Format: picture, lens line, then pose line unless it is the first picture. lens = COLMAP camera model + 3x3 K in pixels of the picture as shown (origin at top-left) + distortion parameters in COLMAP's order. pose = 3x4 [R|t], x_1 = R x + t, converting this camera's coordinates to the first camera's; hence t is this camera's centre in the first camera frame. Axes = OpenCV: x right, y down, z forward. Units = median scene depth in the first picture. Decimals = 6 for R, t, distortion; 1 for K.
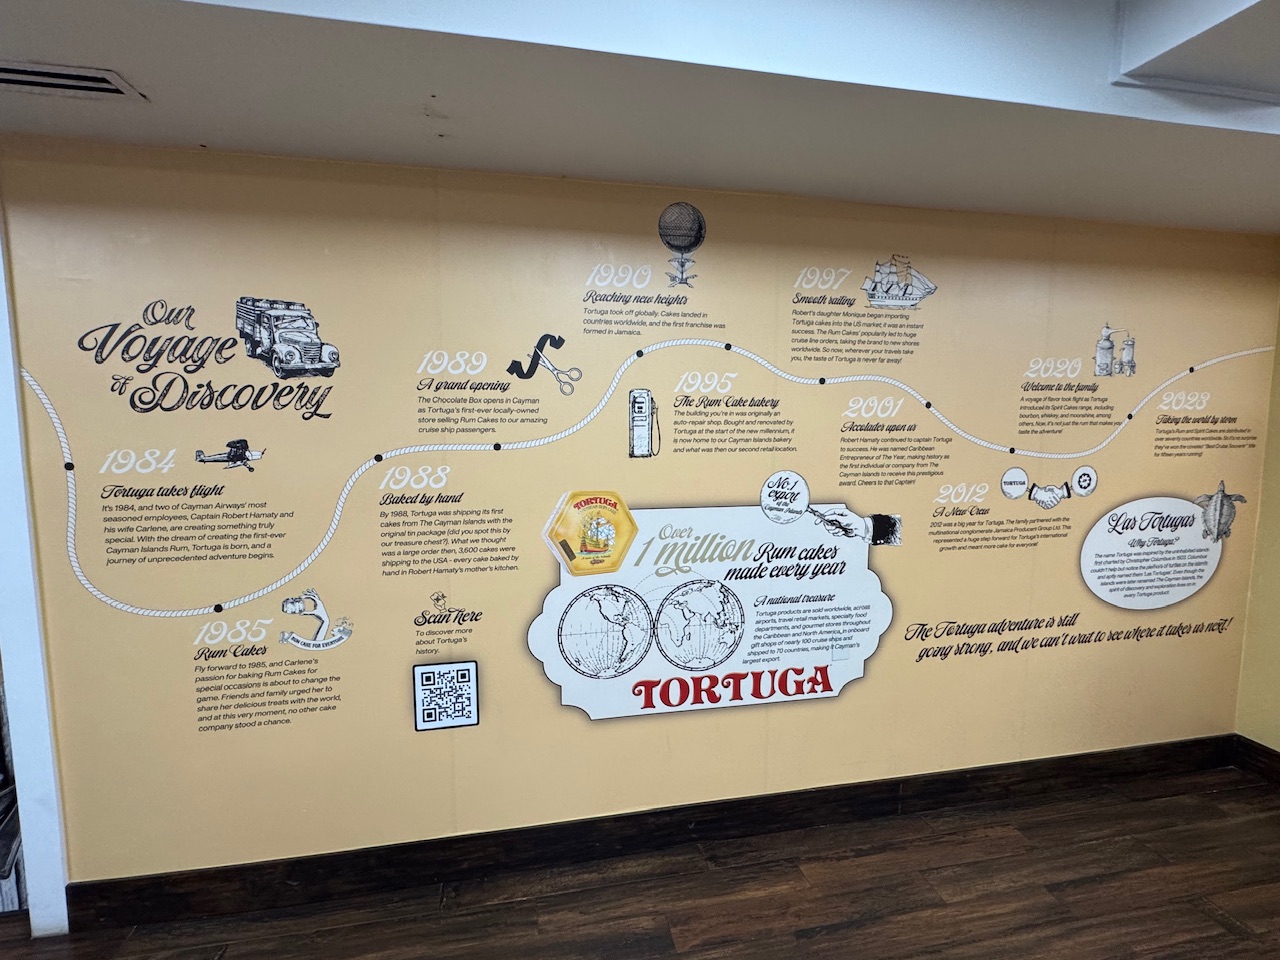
lens RADIAL K [[623.3, 0, 640.0], [0, 623.3, 485.5], [0, 0, 1]] dist [-0.002666, 0.000159]
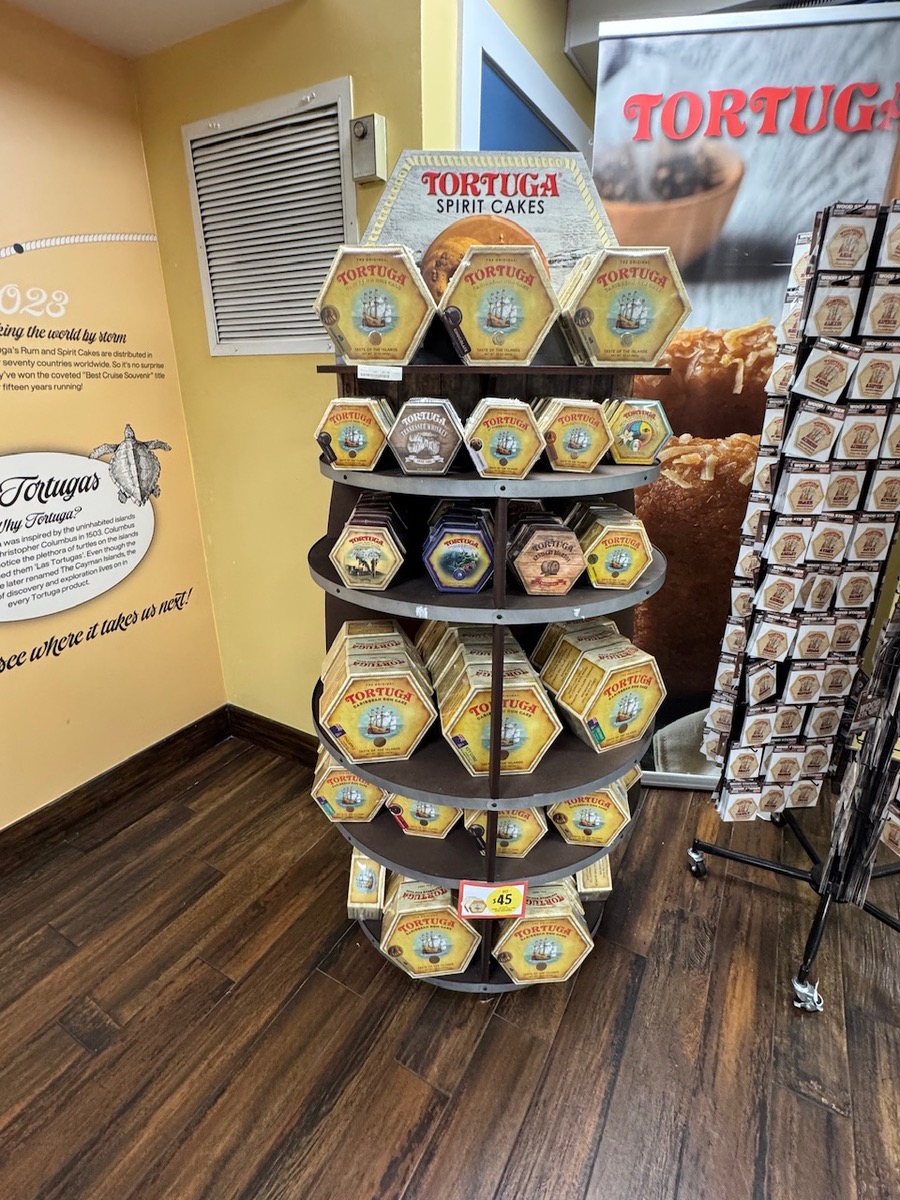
lens RADIAL K [[584.3, 0, 453.1], [0, 584.3, 600.5], [0, 0, 1]] dist [-0.002666, 0.000159]
pose [[0.655829, -0.264467, 0.707069, 0.637362], [0.074928, 0.954806, 0.287631, 0.023189], [-0.751182, -0.135658, 0.646005, 0.207336]]
